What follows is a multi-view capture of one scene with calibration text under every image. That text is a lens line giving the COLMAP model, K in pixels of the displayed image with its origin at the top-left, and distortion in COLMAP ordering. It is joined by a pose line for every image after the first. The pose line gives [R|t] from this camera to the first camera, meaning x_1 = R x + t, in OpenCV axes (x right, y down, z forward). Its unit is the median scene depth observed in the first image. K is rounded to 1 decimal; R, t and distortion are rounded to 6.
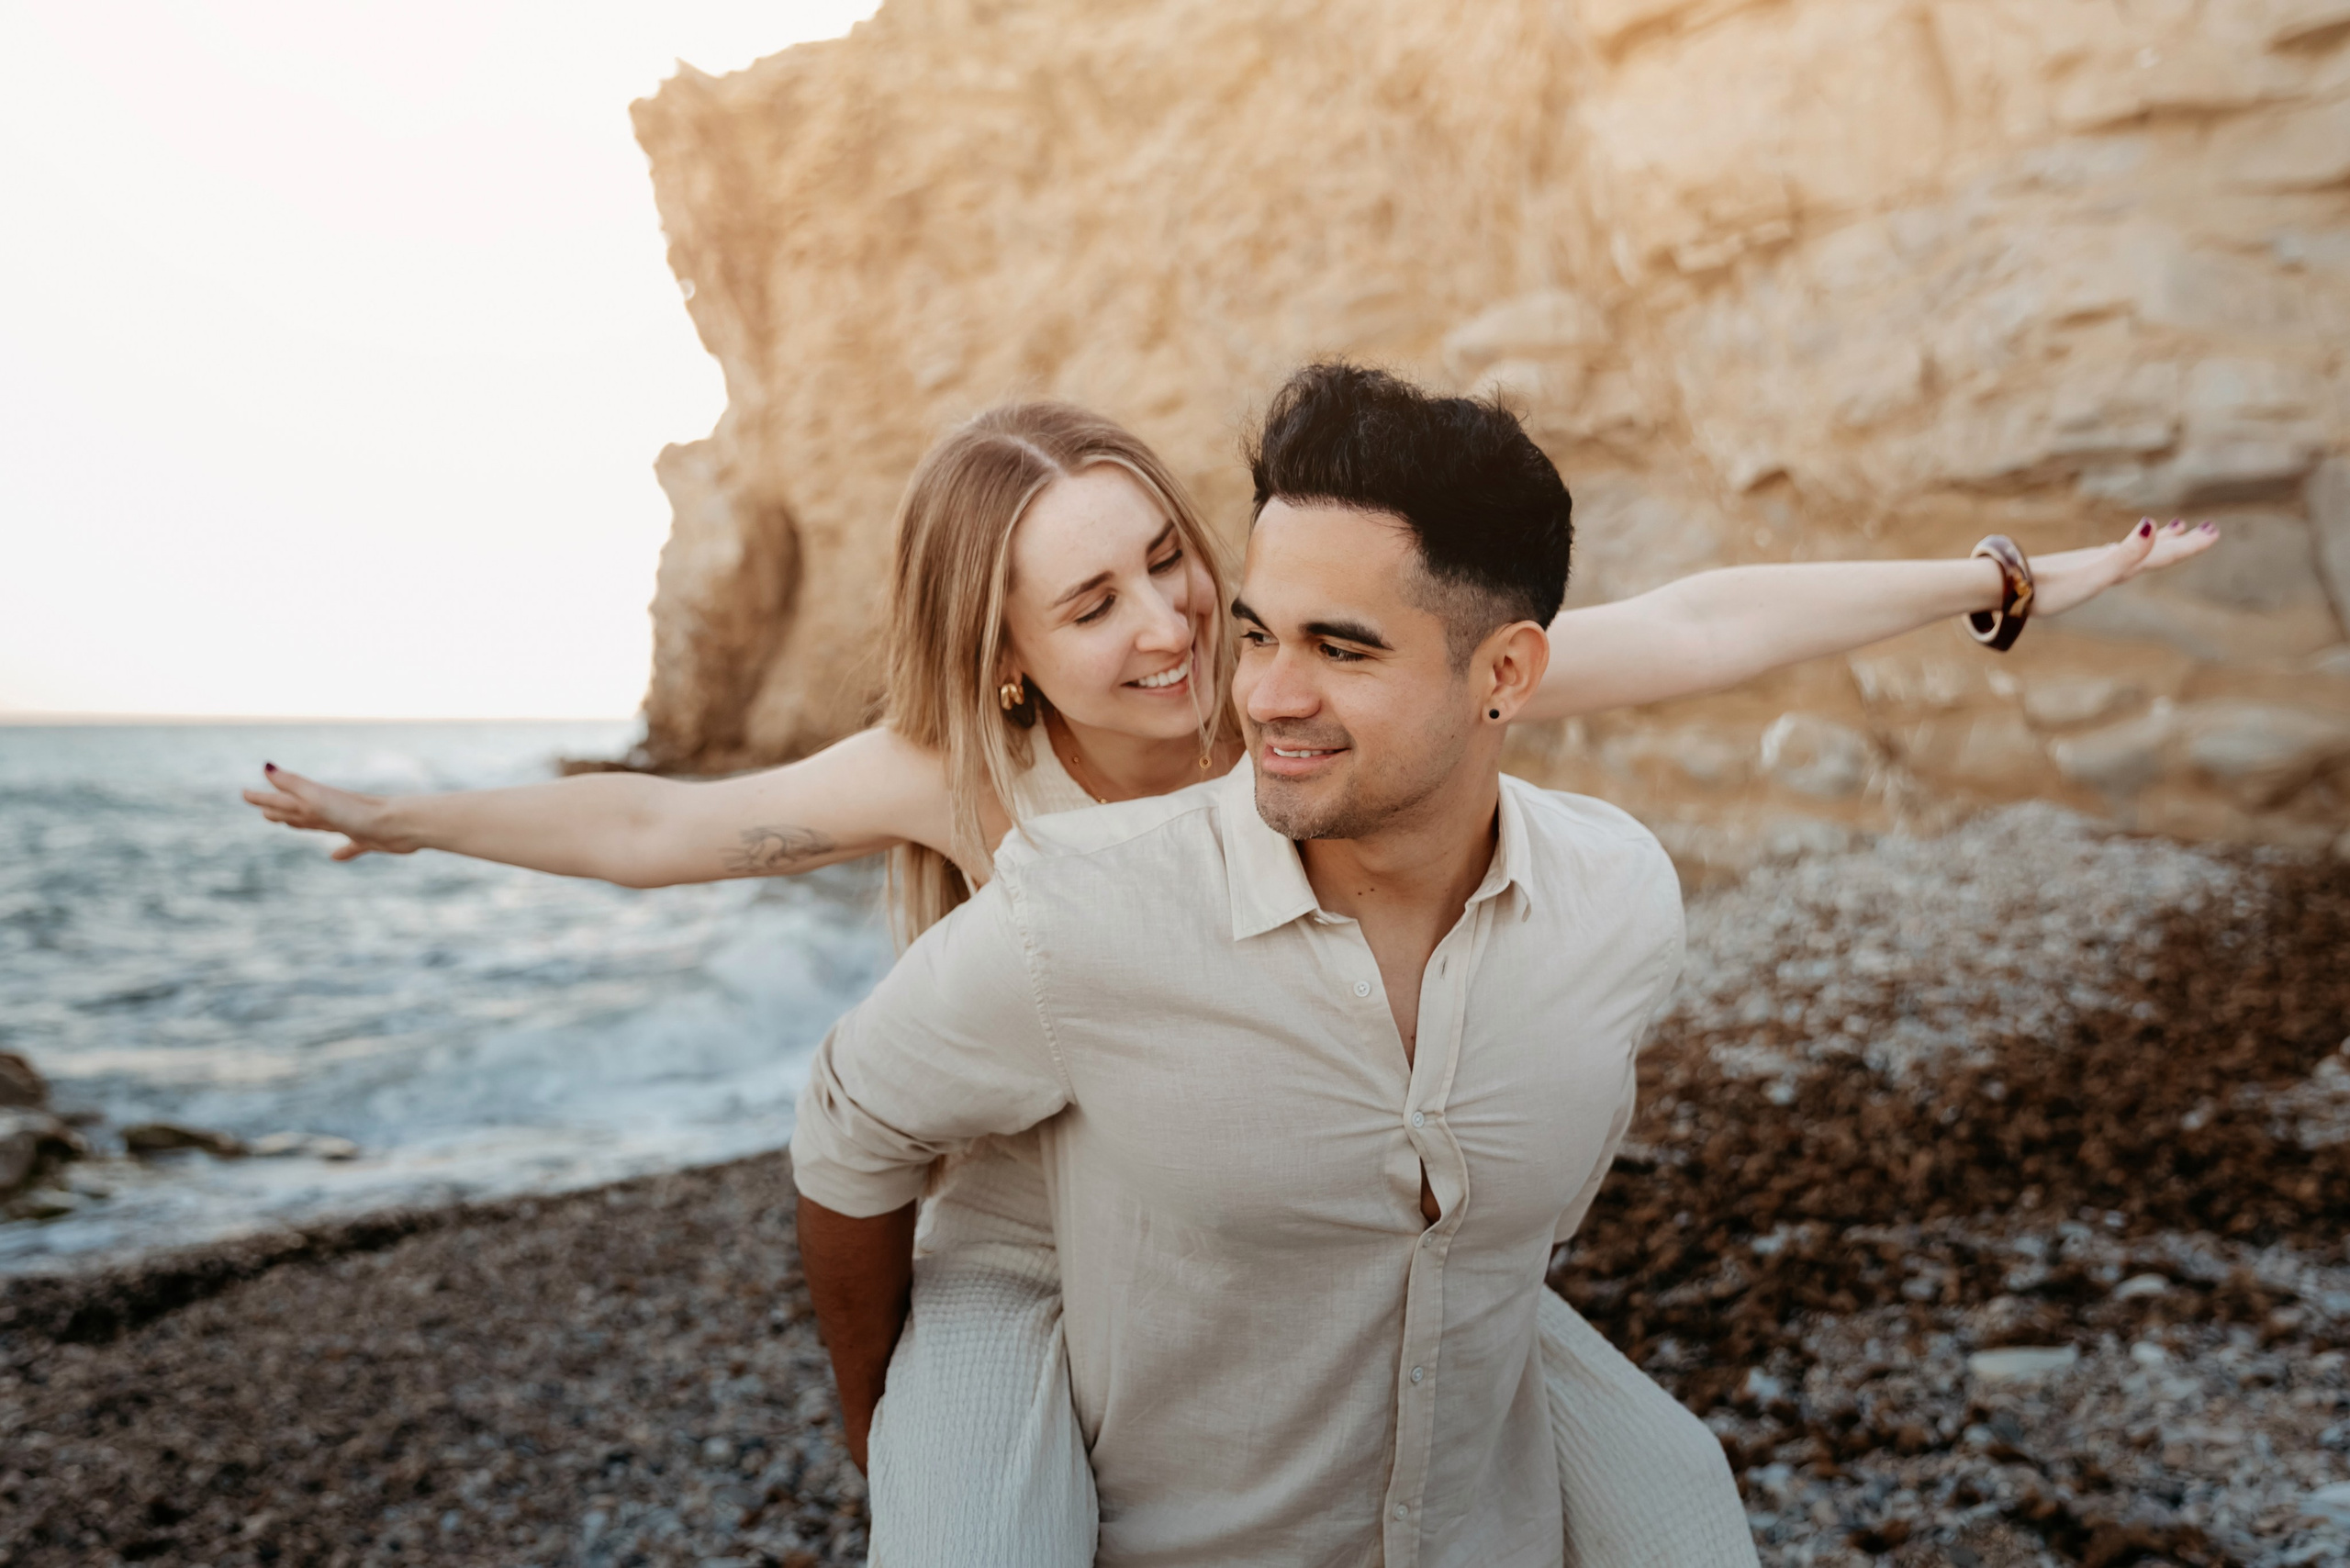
lens RADIAL K [[2148.5, 0, 1176.7], [0, 2148.5, 783.6], [0, 0, 1]] dist [-0.006732, 0.000000]
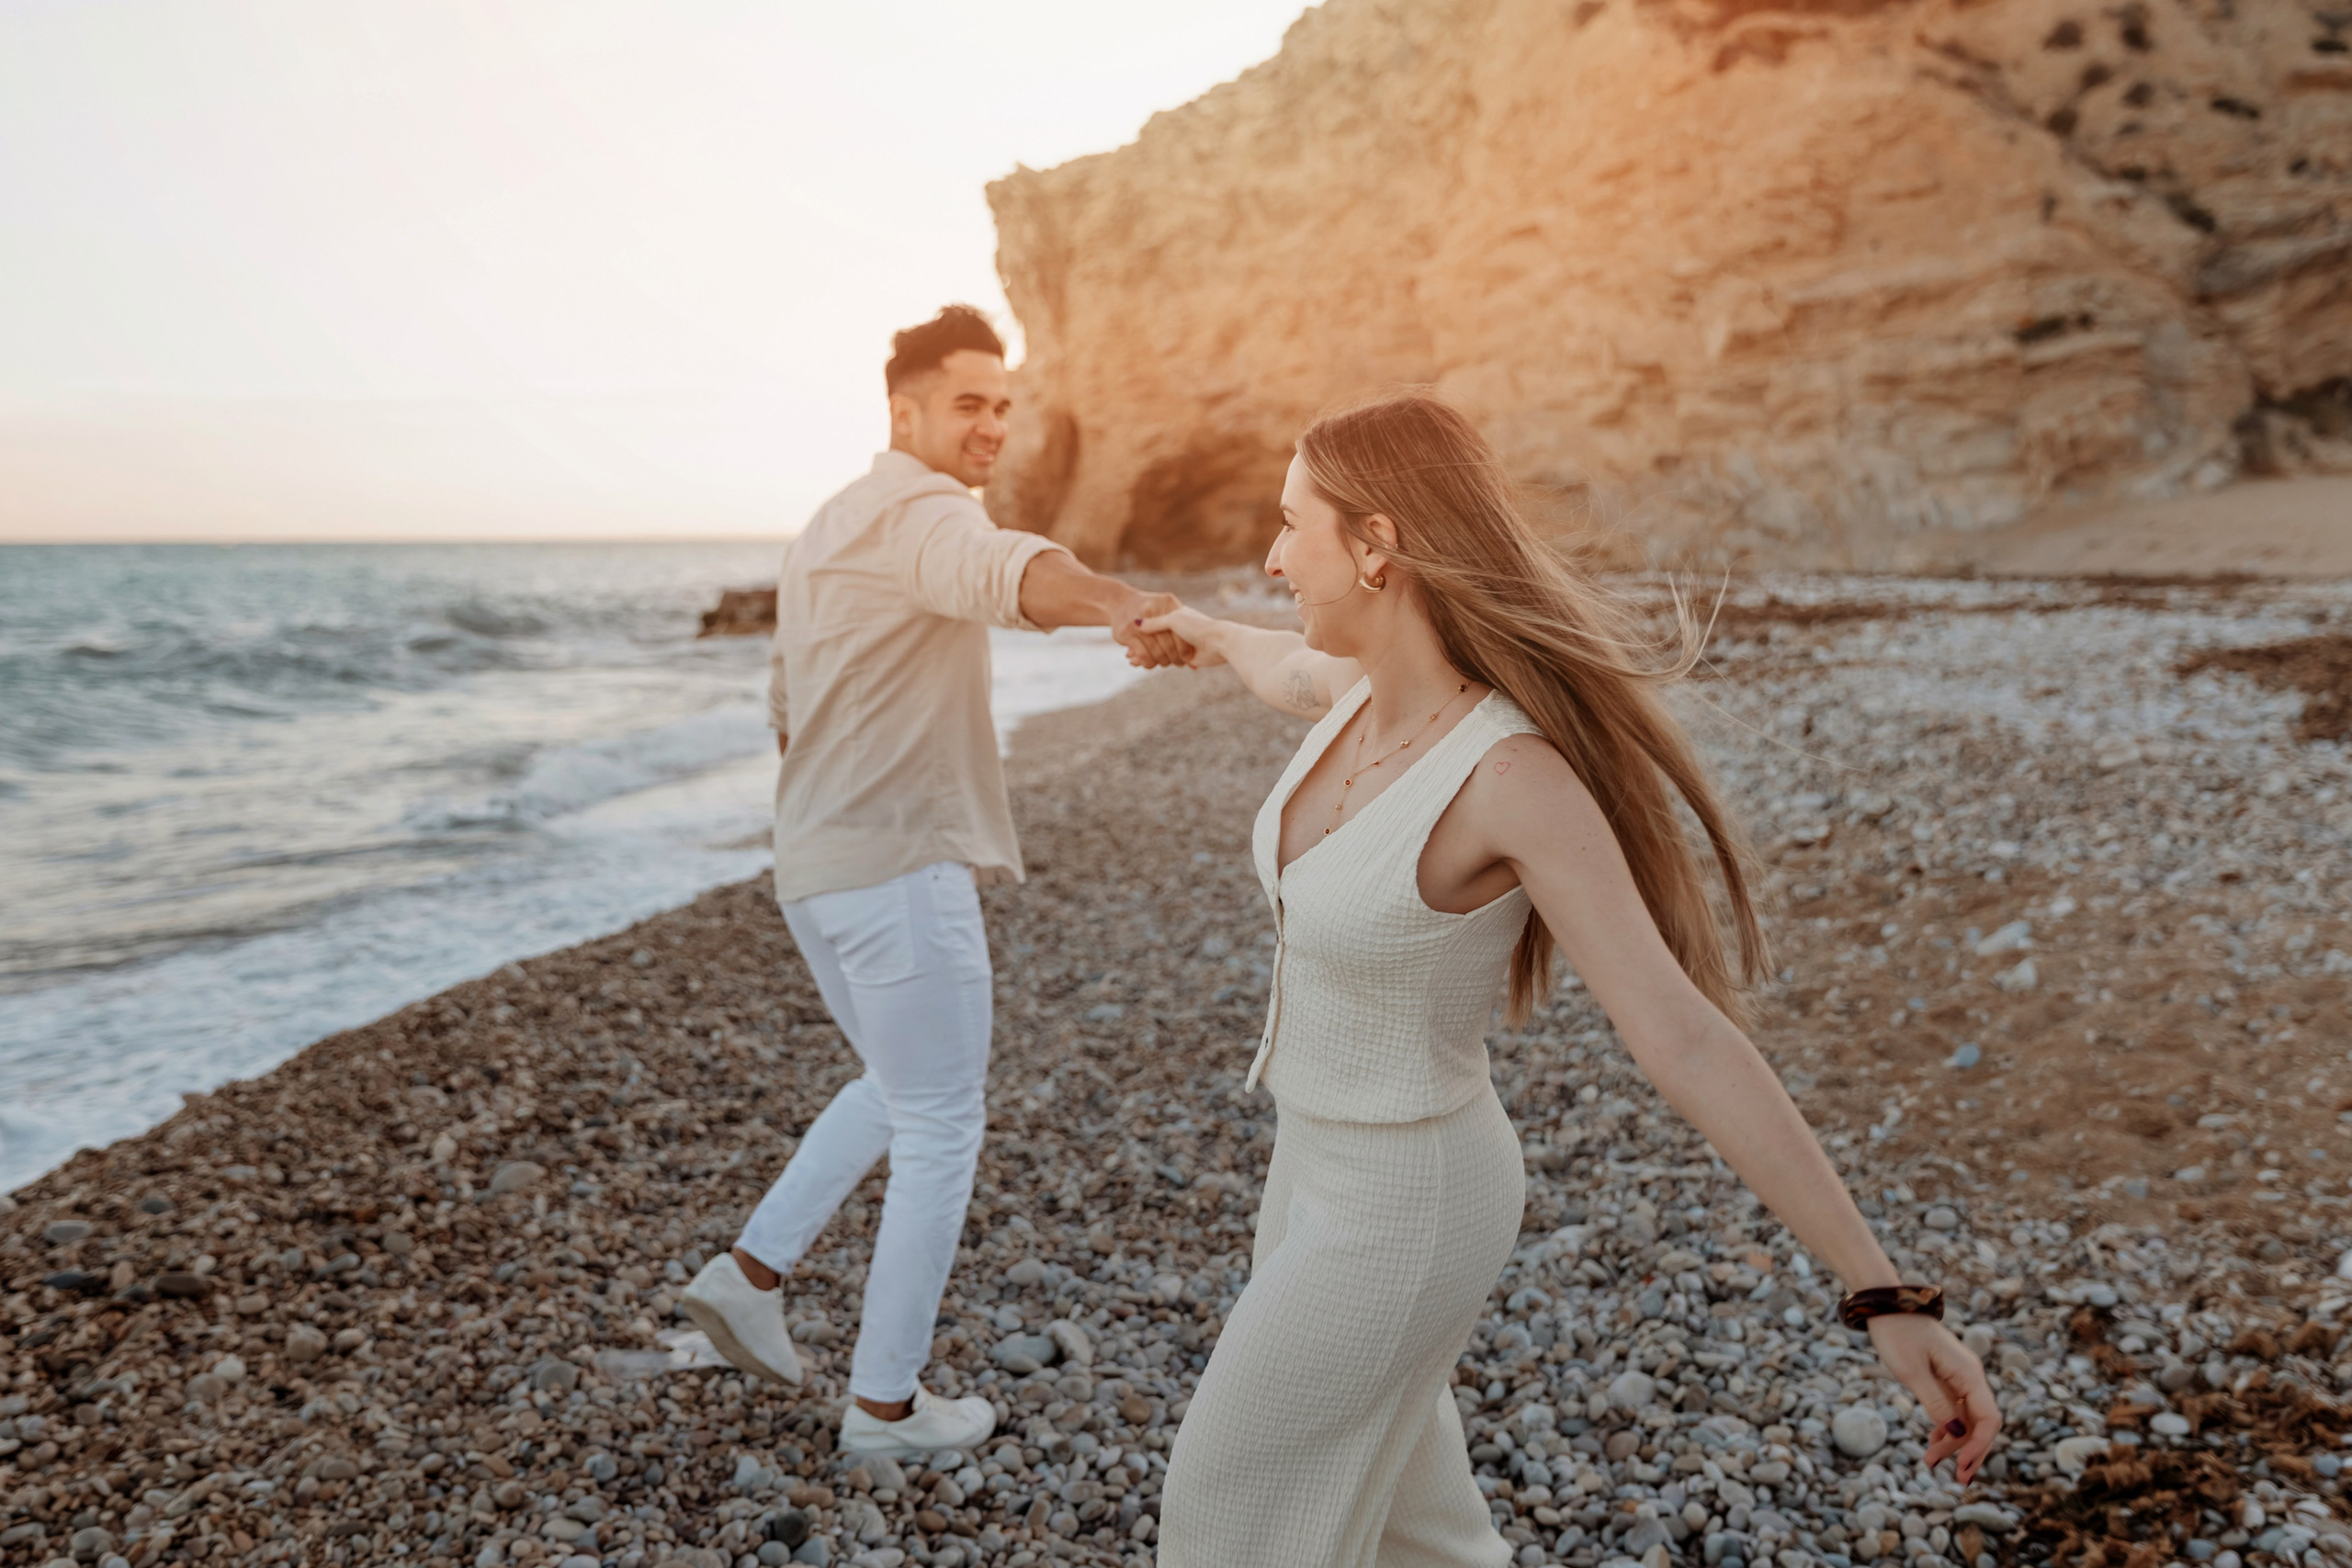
lens RADIAL K [[2126.2, 0, 1094.7], [0, 2126.2, 758.0], [0, 0, 1]] dist [0.006426, 0.003740]
pose [[0.997223, 0.004933, -0.074311, -0.037647], [0.000595, 0.997244, 0.074187, 0.020811], [0.074472, -0.074025, 0.994472, -0.788606]]
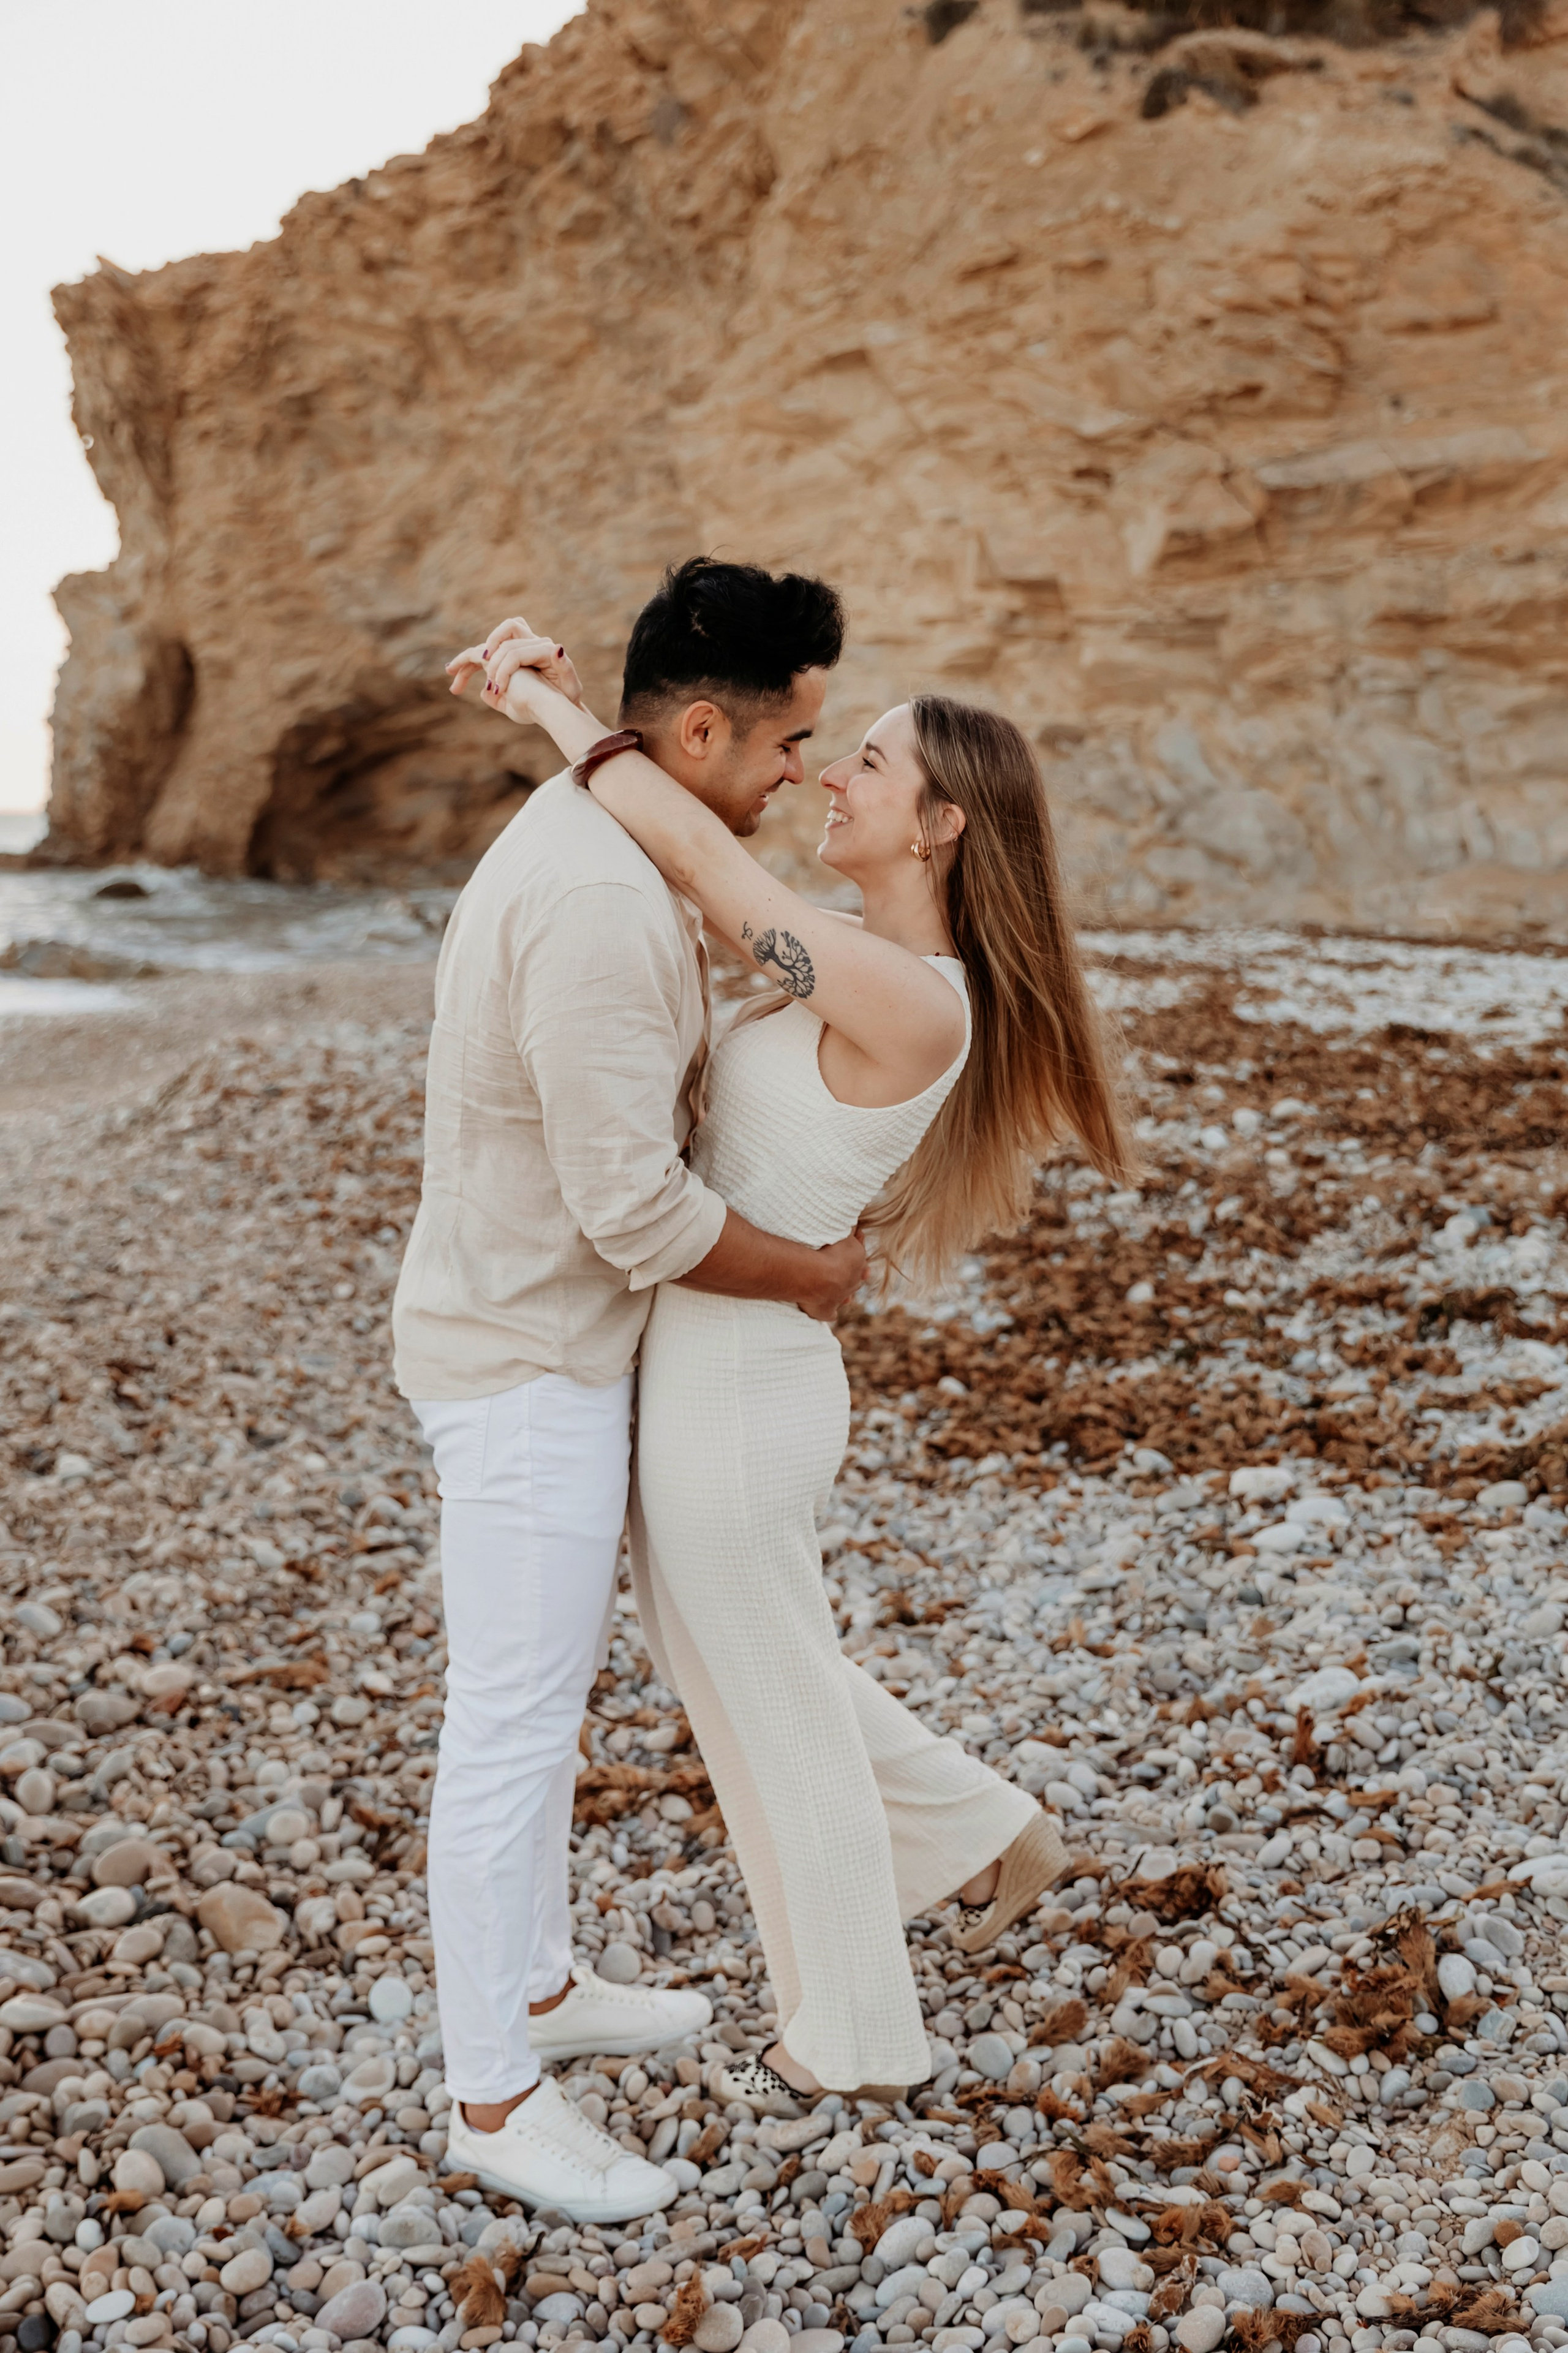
lens RADIAL K [[2667.3, 0, 781.1], [0, 2667.3, 1176.5], [0, 0, 1]] dist [0.012366, 0.000000]
pose [[0.993694, 0.018643, 0.110567, -0.013009], [-0.029520, 0.994790, 0.097574, 0.011162], [-0.108172, -0.100223, 0.989067, -0.564358]]
